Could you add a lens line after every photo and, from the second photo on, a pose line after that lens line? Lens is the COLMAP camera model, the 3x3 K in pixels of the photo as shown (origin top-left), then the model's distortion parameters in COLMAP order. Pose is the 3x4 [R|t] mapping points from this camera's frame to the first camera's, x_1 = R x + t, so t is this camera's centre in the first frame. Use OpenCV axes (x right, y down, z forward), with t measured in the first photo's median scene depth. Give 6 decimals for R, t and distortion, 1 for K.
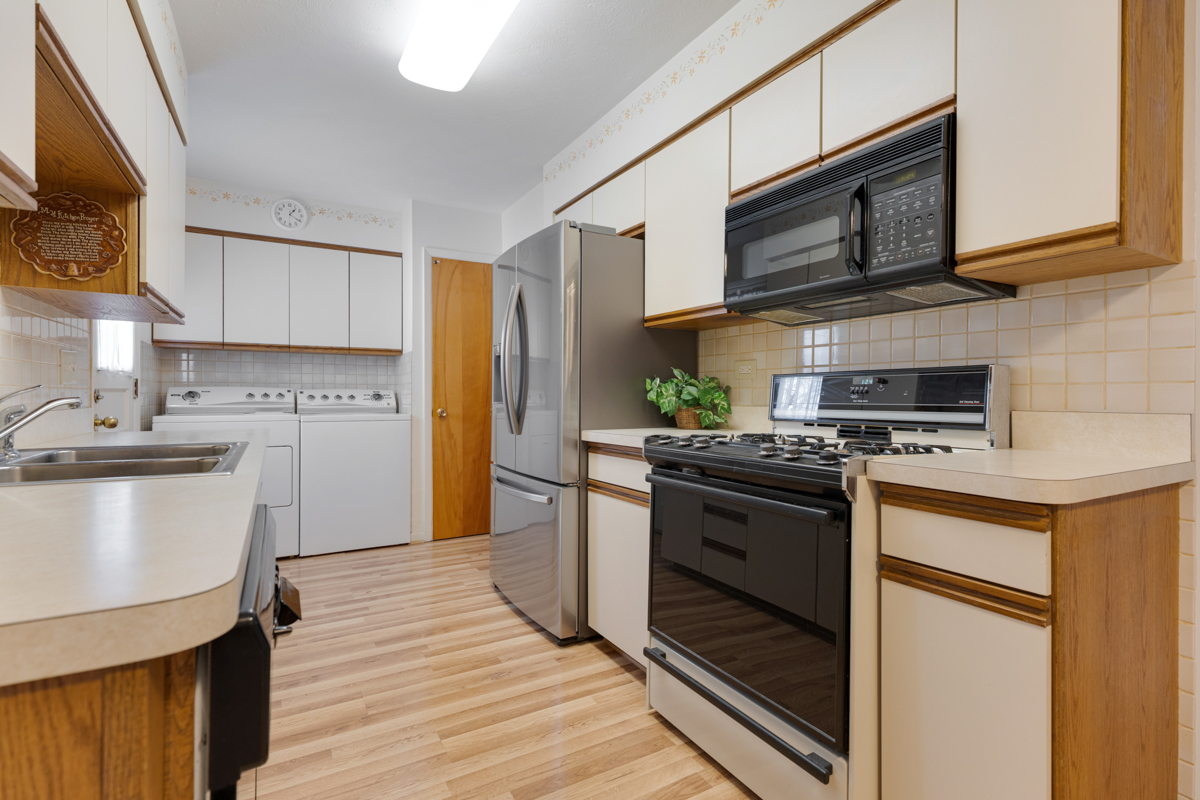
lens RADIAL K [[560.6, 0, 596.5], [0, 560.6, 398.0], [0, 0, 1]] dist [0.002033, 0.000123]
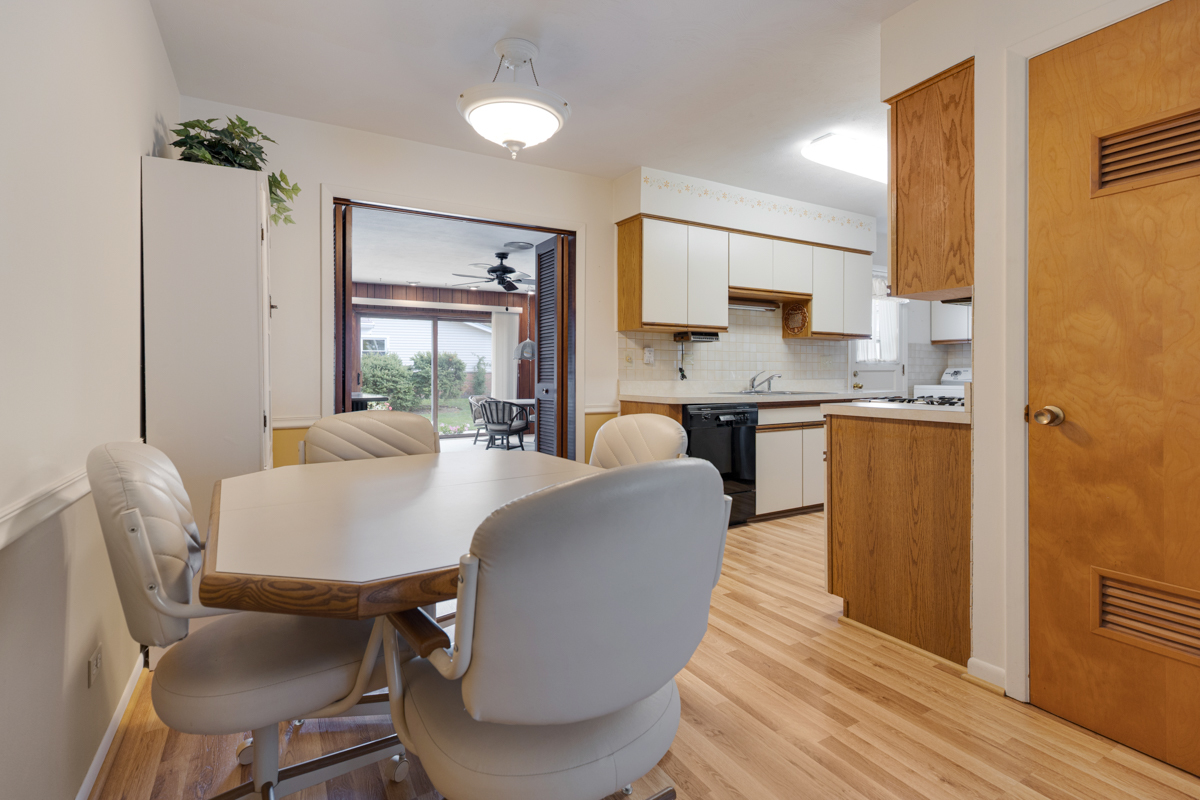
lens RADIAL K [[569.9, 0, 595.1], [0, 569.9, 376.9], [0, 0, 1]] dist [0.002708, 0.000105]
pose [[-0.000519, 0.002028, -0.999998, 1.224071], [-0.002009, 0.999996, 0.002029, 0.005242], [0.999998, 0.002010, -0.000515, -0.022658]]
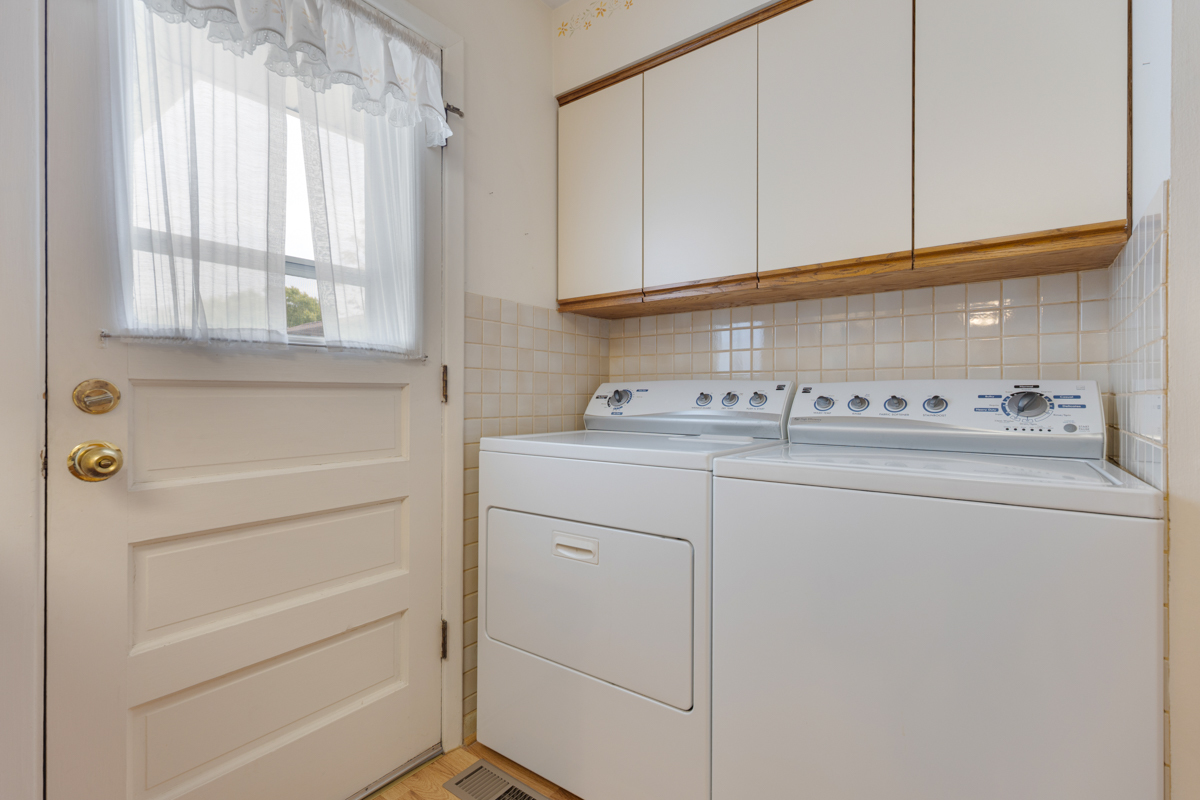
lens RADIAL K [[544.9, 0, 598.8], [0, 544.9, 396.5], [0, 0, 1]] dist [0.001799, 0.000252]
pose [[0.393510, -0.001891, -0.919318, -0.335338], [-0.006103, 0.999970, -0.004669, -0.004118], [0.919300, 0.007448, 0.393487, 1.067251]]
